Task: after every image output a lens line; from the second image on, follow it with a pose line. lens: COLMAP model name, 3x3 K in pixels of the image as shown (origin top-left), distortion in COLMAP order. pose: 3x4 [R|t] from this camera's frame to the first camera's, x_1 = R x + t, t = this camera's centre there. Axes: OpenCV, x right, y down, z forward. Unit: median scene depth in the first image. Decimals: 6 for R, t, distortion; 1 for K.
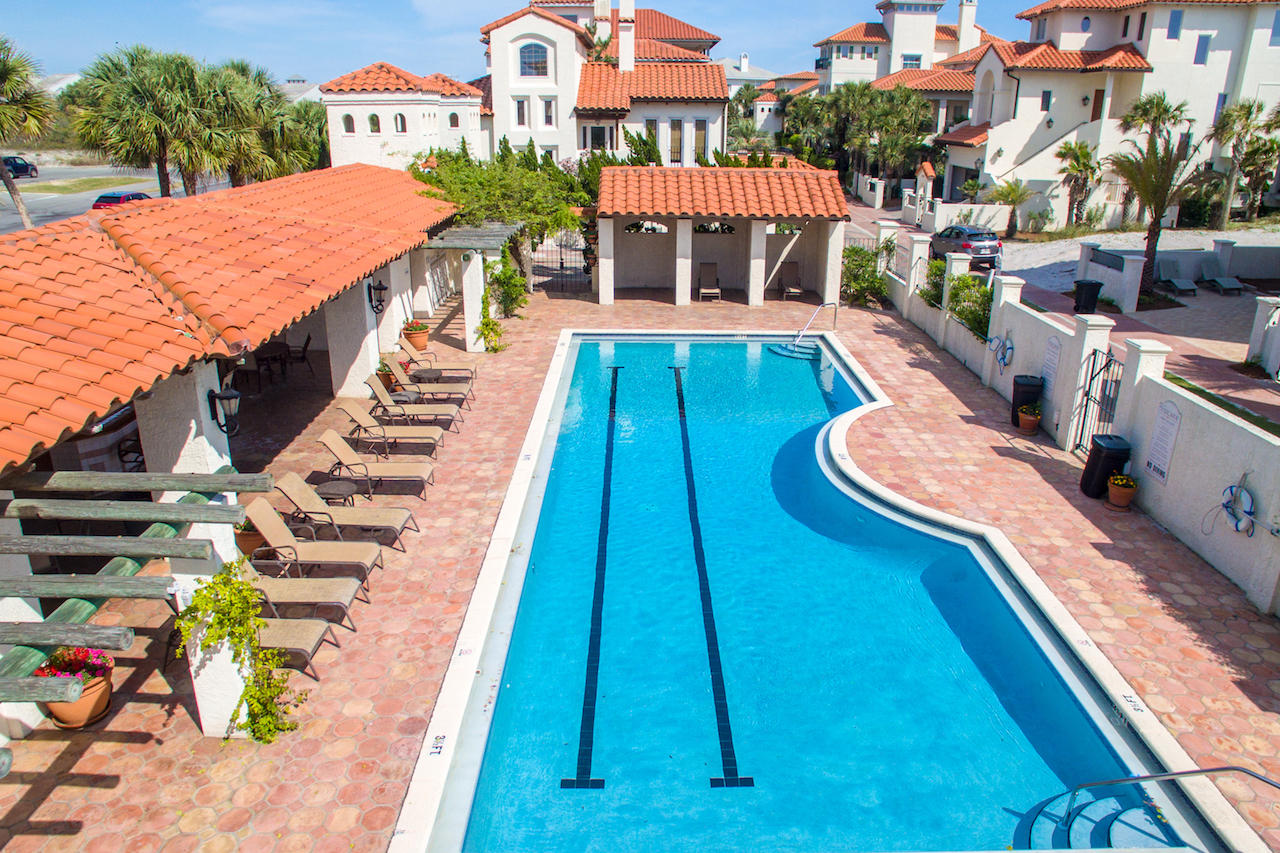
lens RADIAL K [[947.9, 0, 633.0], [0, 947.9, 456.2], [0, 0, 1]] dist [-0.119098, 0.074429]
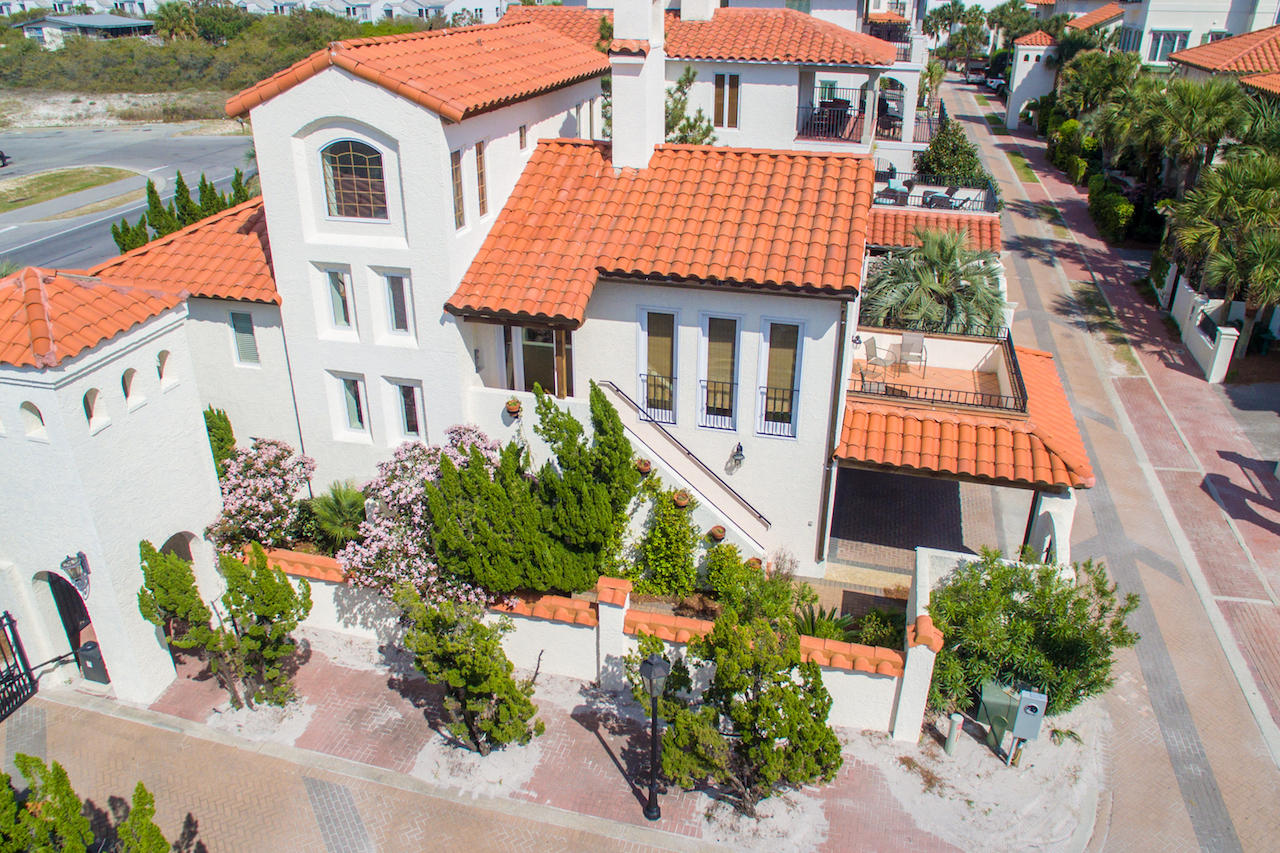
lens RADIAL K [[947.9, 0, 609.0], [0, 947.9, 427.4], [0, 0, 1]] dist [-0.119098, 0.074429]
pose [[0.960929, 0.110514, -0.253777, 0.110128], [-0.083824, 0.989972, 0.113710, -0.367936], [0.263798, -0.087994, 0.960556, 0.620342]]
